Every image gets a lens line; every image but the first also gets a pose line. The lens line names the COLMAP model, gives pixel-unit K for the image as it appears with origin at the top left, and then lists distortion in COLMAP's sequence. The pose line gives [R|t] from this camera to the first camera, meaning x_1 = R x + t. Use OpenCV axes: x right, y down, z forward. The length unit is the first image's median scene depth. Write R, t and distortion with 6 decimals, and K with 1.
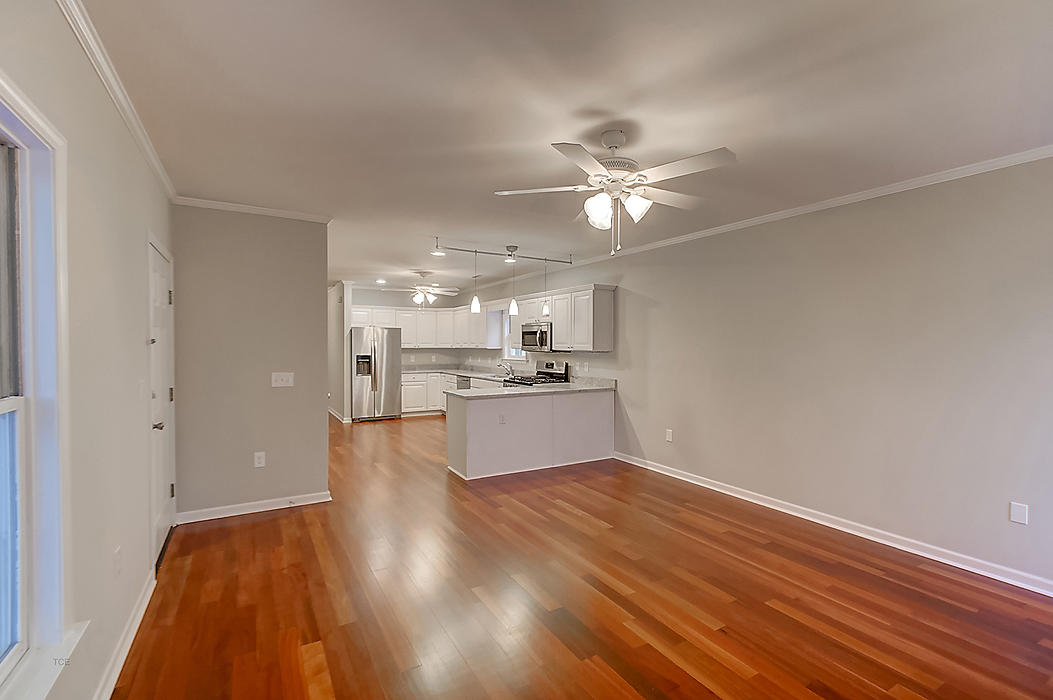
lens RADIAL K [[477.8, 0, 528.9], [0, 477.8, 348.8], [0, 0, 1]] dist [-0.000142, 0.001510]
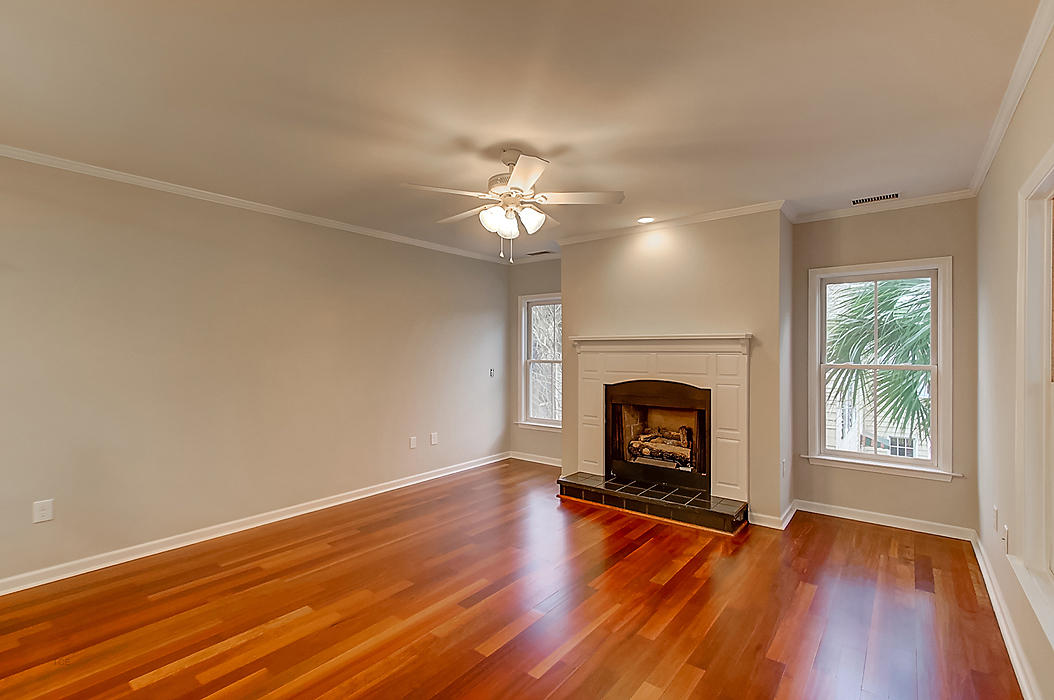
lens RADIAL K [[478.2, 0, 527.9], [0, 478.2, 350.0], [0, 0, 1]] dist [-0.000142, 0.001510]
pose [[-0.364477, 0.001398, 0.931211, -0.611228], [0.008893, 0.999958, 0.001980, -0.000418], [-0.931170, 0.009003, -0.364475, 0.978725]]
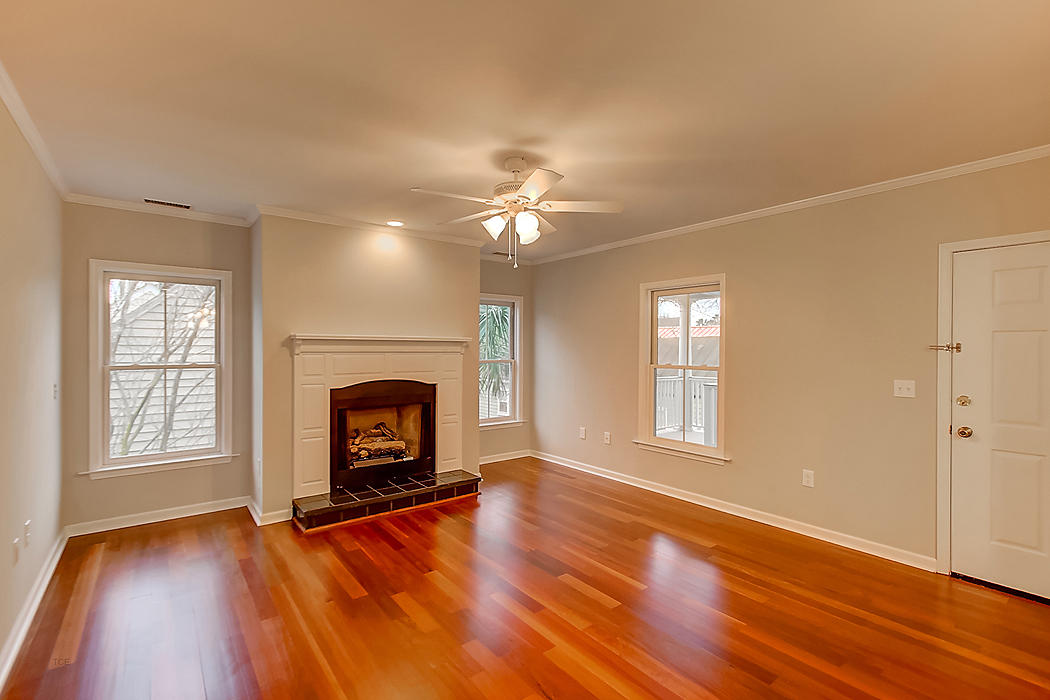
lens RADIAL K [[476.4, 0, 525.1], [0, 476.4, 350.4], [0, 0, 1]] dist [-0.000142, 0.001510]
pose [[-0.990835, -0.003958, -0.135019, 0.219598], [-0.006018, 0.999872, 0.014856, -0.015667], [0.134943, 0.015533, -0.990732, 1.514485]]
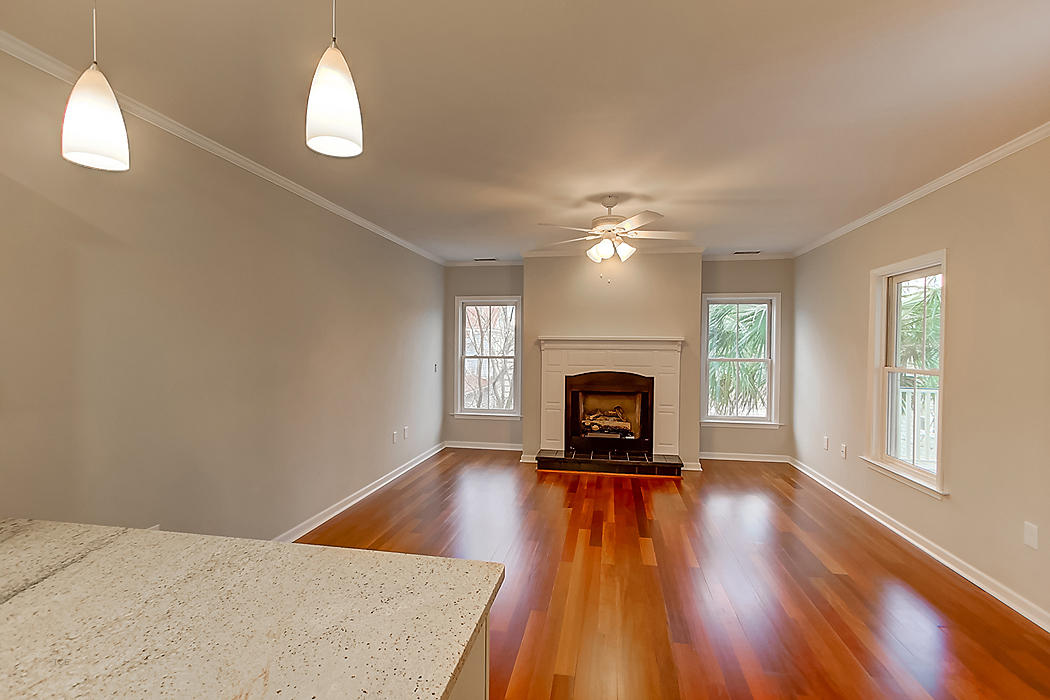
lens RADIAL K [[476.4, 0, 526.4], [0, 476.4, 350.3], [0, 0, 1]] dist [-0.000142, 0.001510]
pose [[-0.762706, -0.012701, 0.646621, -0.400185], [-0.001828, 0.999845, 0.017484, -0.014837], [-0.646743, 0.012153, -0.762611, 1.609968]]
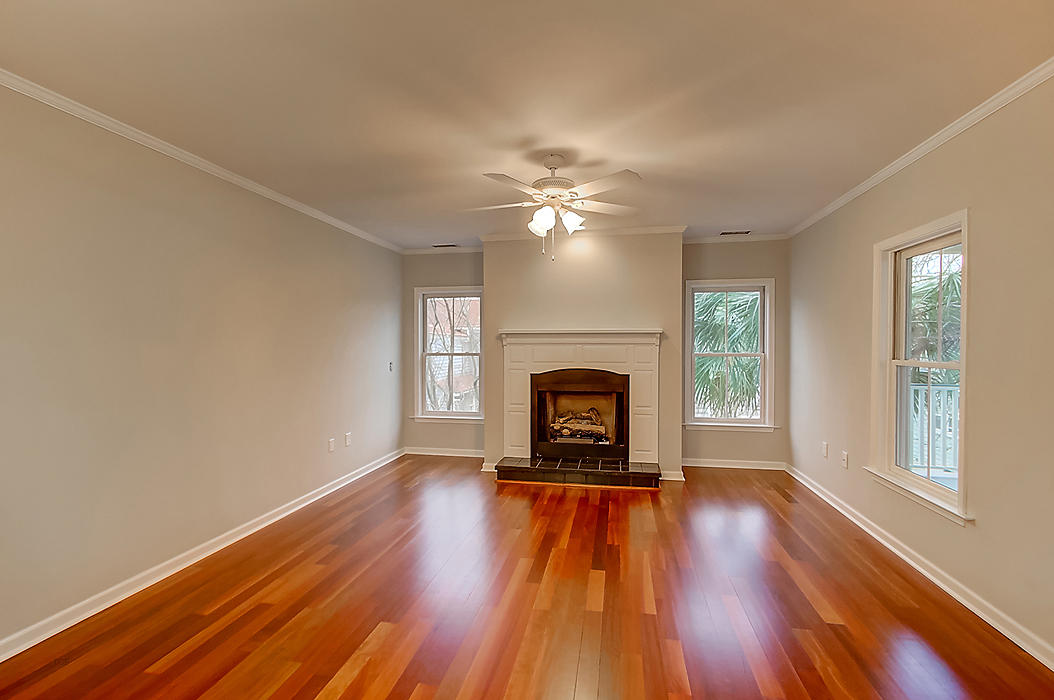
lens RADIAL K [[478.2, 0, 526.6], [0, 478.2, 349.6], [0, 0, 1]] dist [-0.000142, 0.001510]
pose [[-0.753432, -0.006149, 0.657497, -0.394863], [0.006938, 0.999826, 0.017300, 0.001106], [-0.657489, 0.017596, -0.753258, 1.387356]]
